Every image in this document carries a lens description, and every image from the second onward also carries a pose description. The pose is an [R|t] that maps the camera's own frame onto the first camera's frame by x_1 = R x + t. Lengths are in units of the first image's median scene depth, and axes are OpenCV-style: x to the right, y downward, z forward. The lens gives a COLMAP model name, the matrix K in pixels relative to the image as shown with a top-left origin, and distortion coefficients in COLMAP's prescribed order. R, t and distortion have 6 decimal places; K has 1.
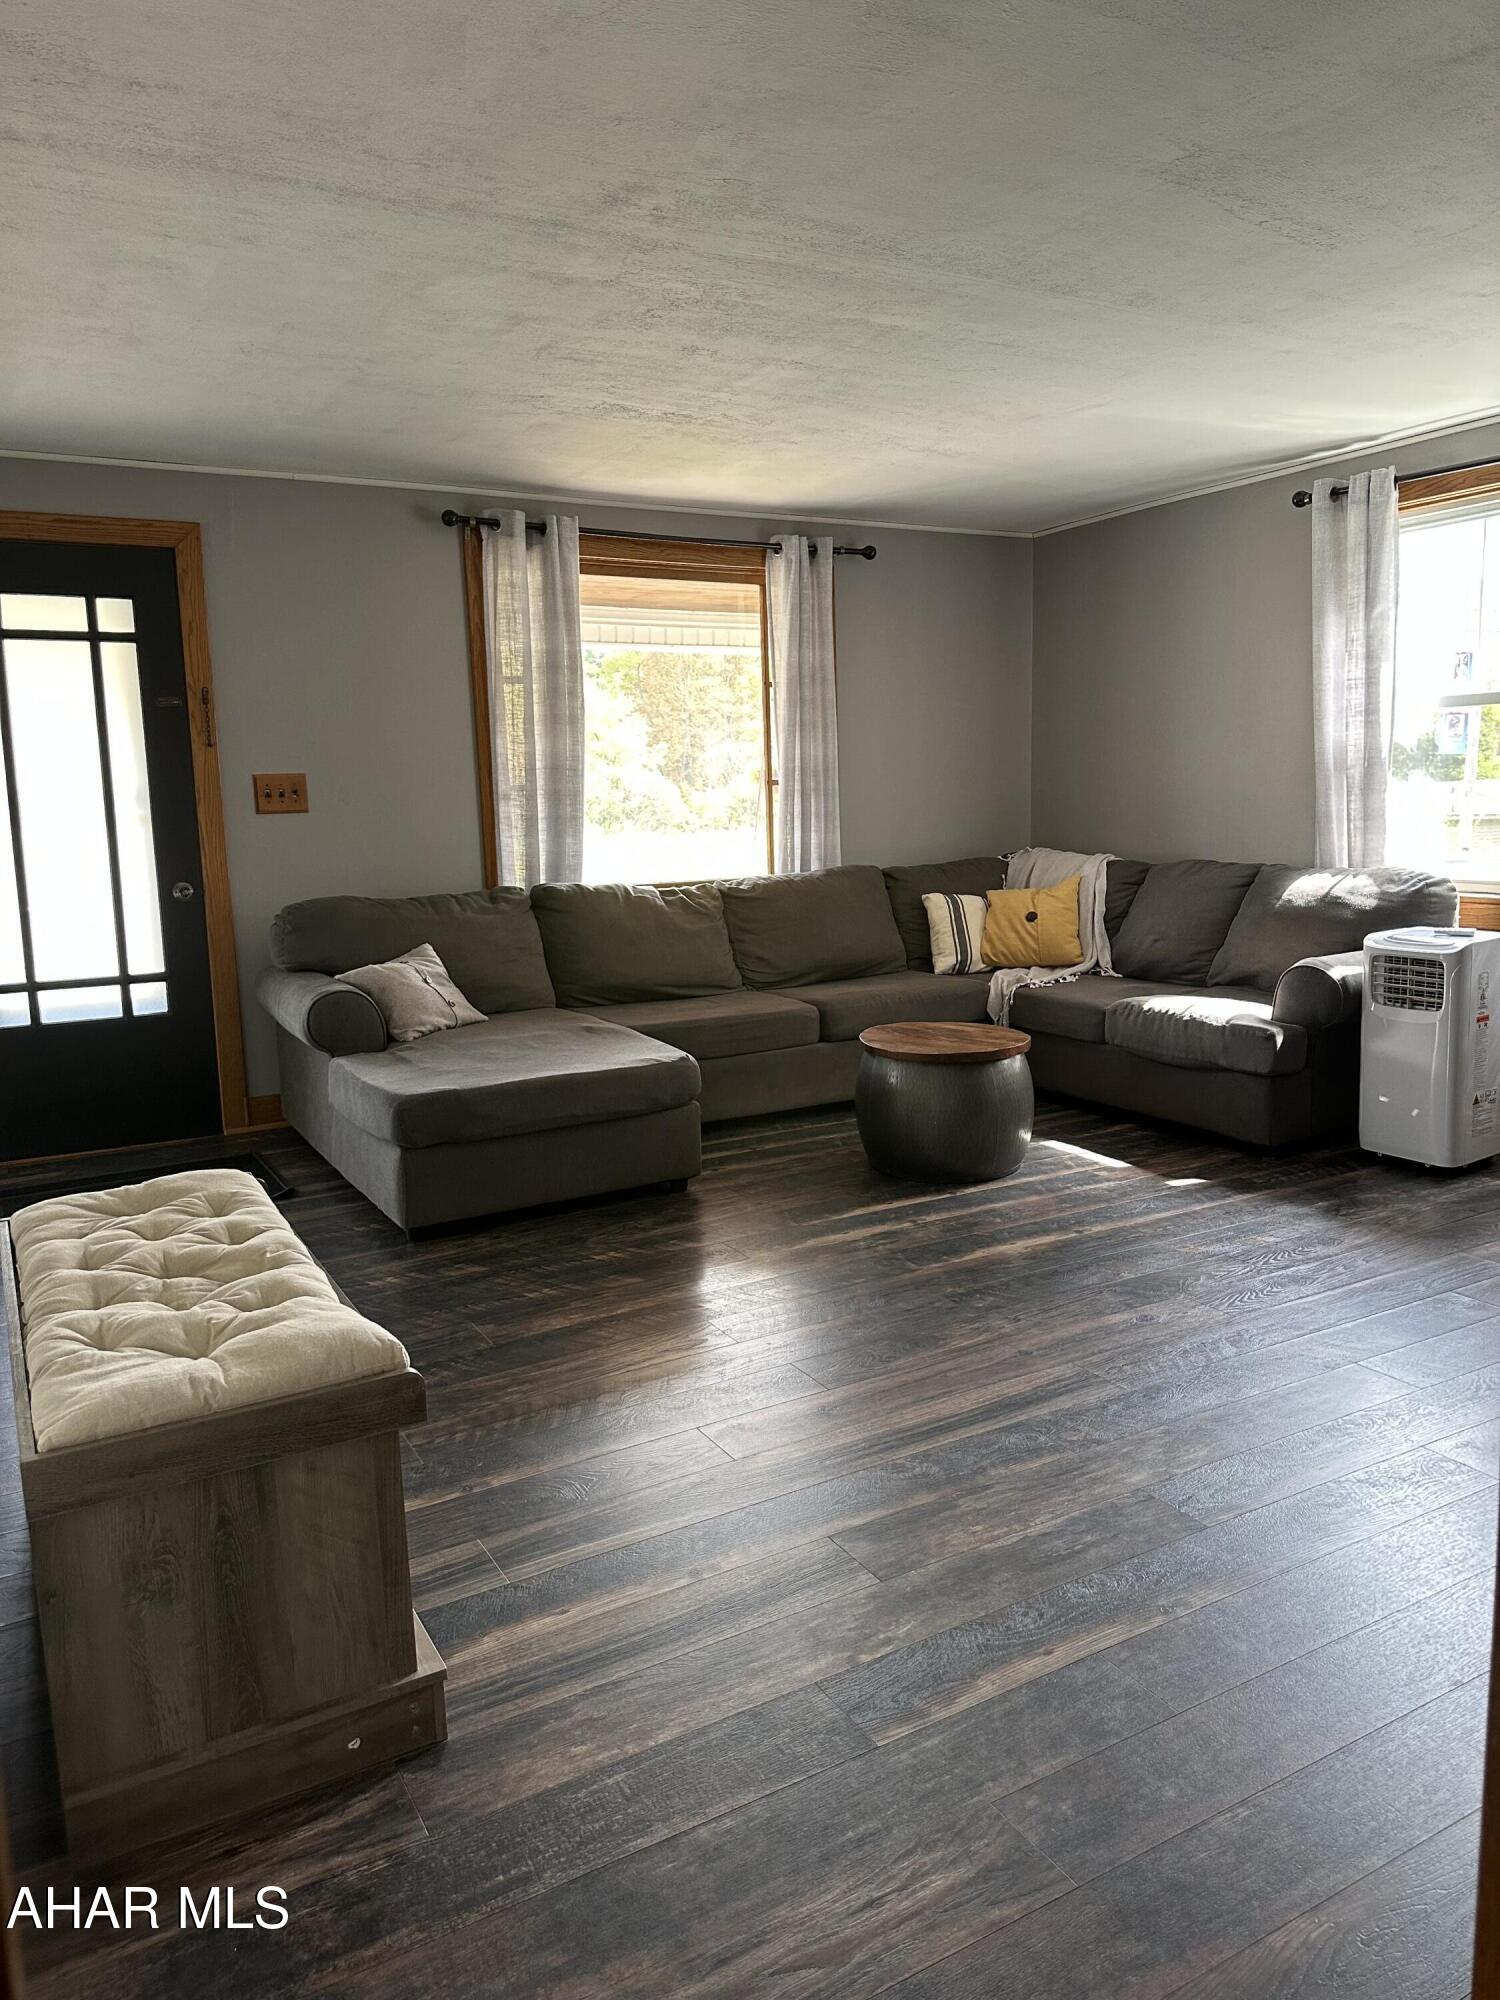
lens RADIAL K [[1414.4, 0, 751.2], [0, 1414.4, 999.2], [0, 0, 1]] dist [0.007180, -0.014371]
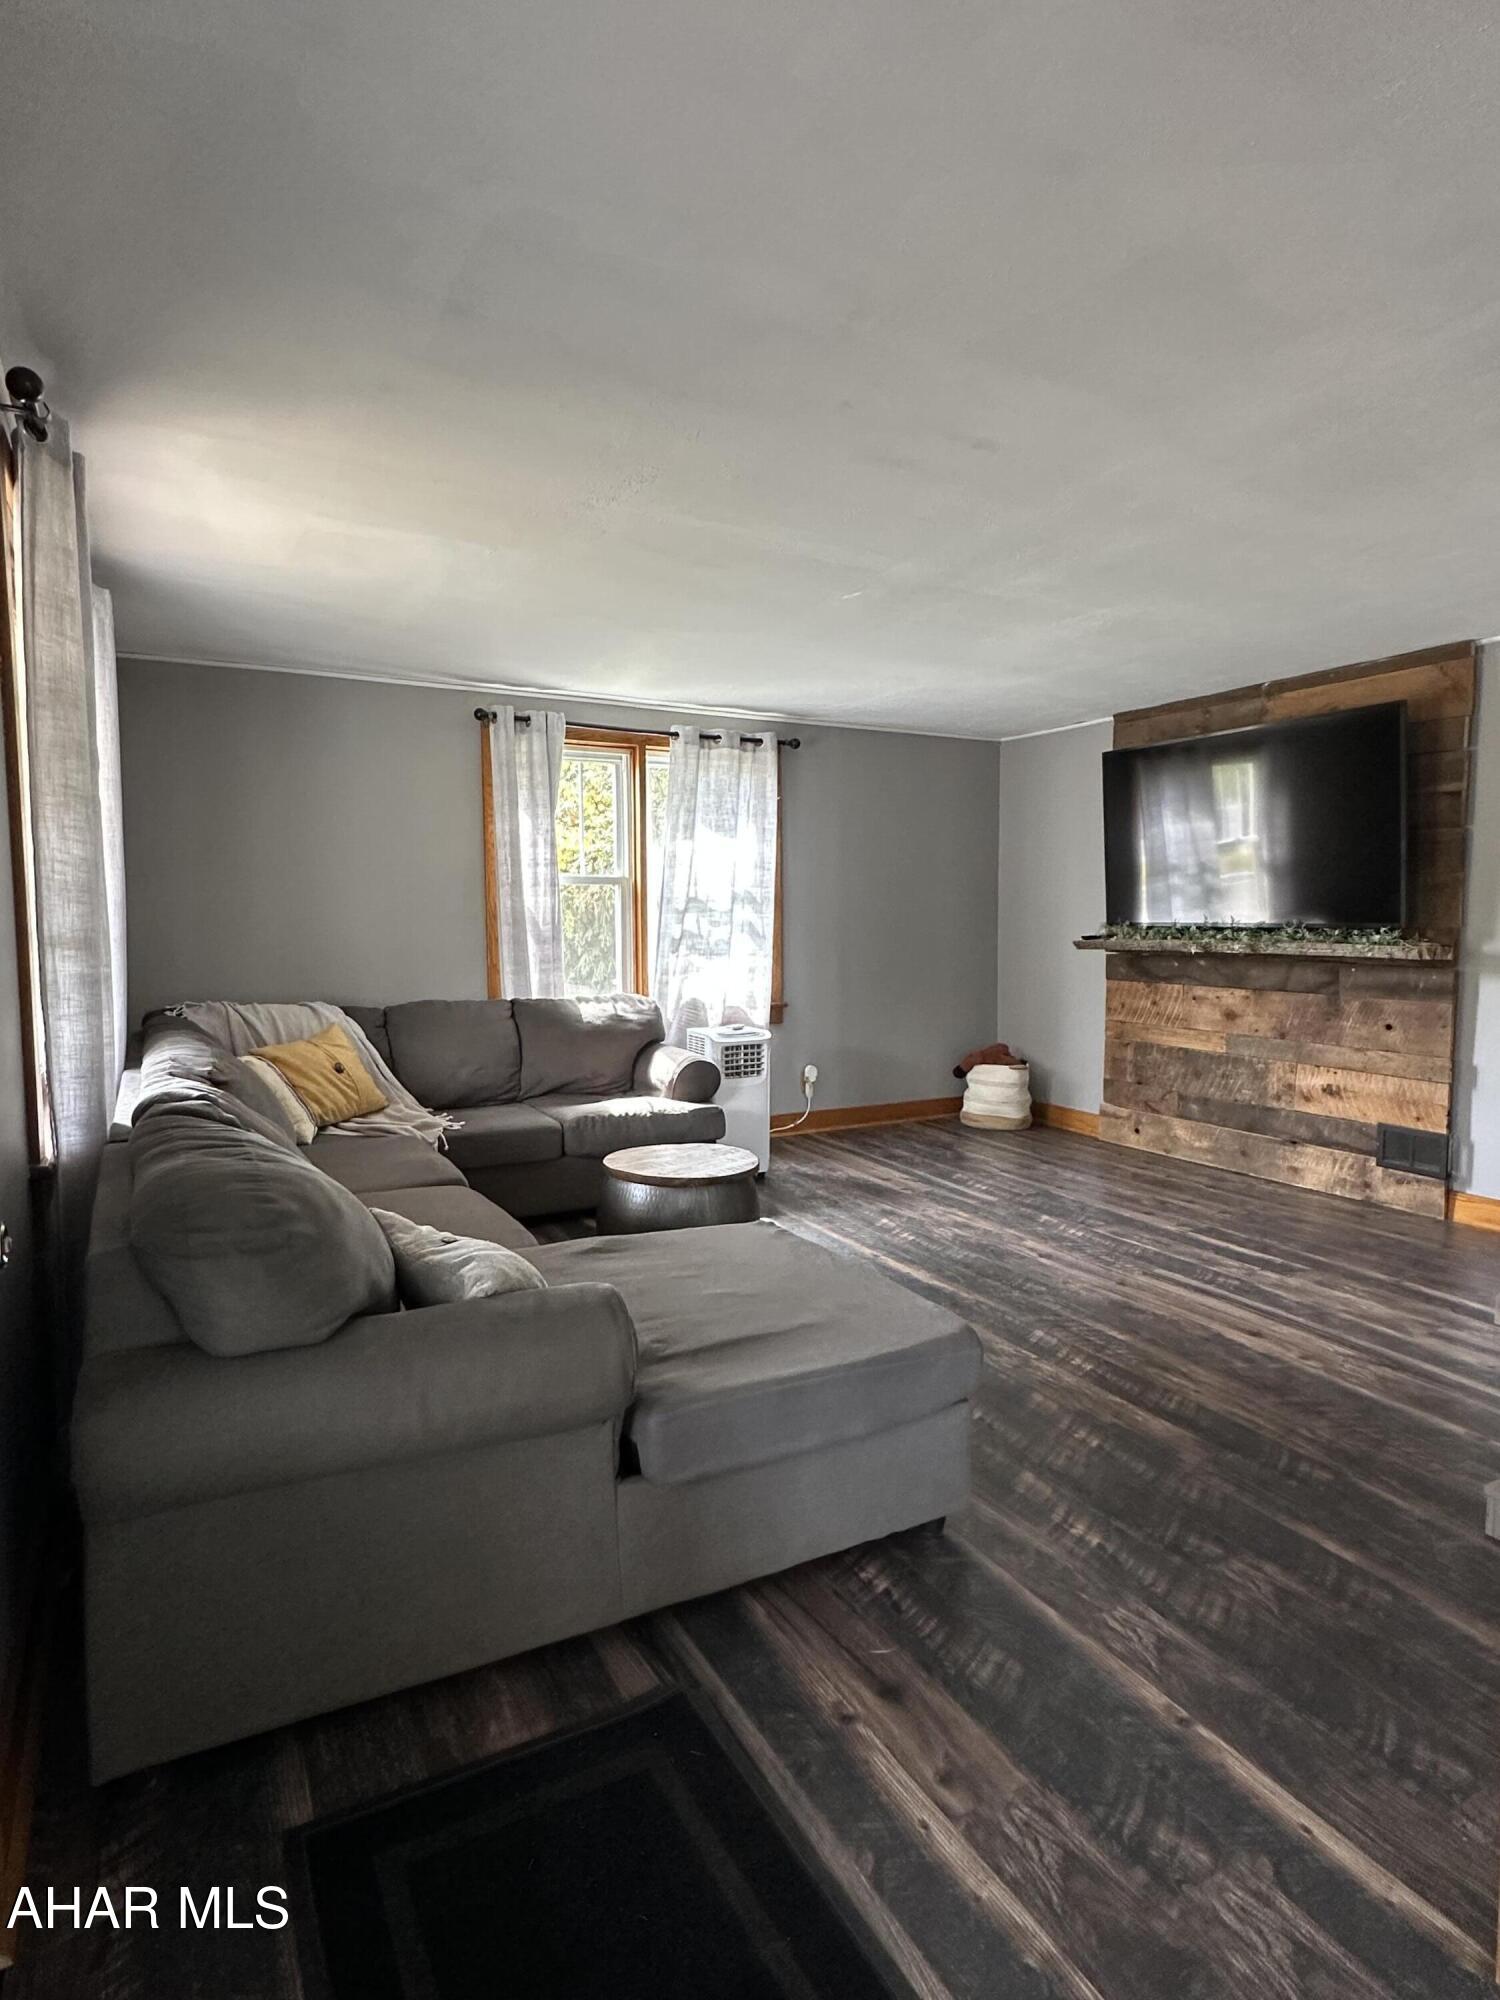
lens RADIAL K [[1088.7, 0, 750.6], [0, 1088.7, 984.6], [0, 0, 1]] dist [-0.008654, -0.000665]
pose [[0.011353, -0.033342, 0.999380, -1.076506], [0.148878, 0.988361, 0.031283, -0.193146], [-0.988790, 0.148430, 0.016185, 1.412645]]
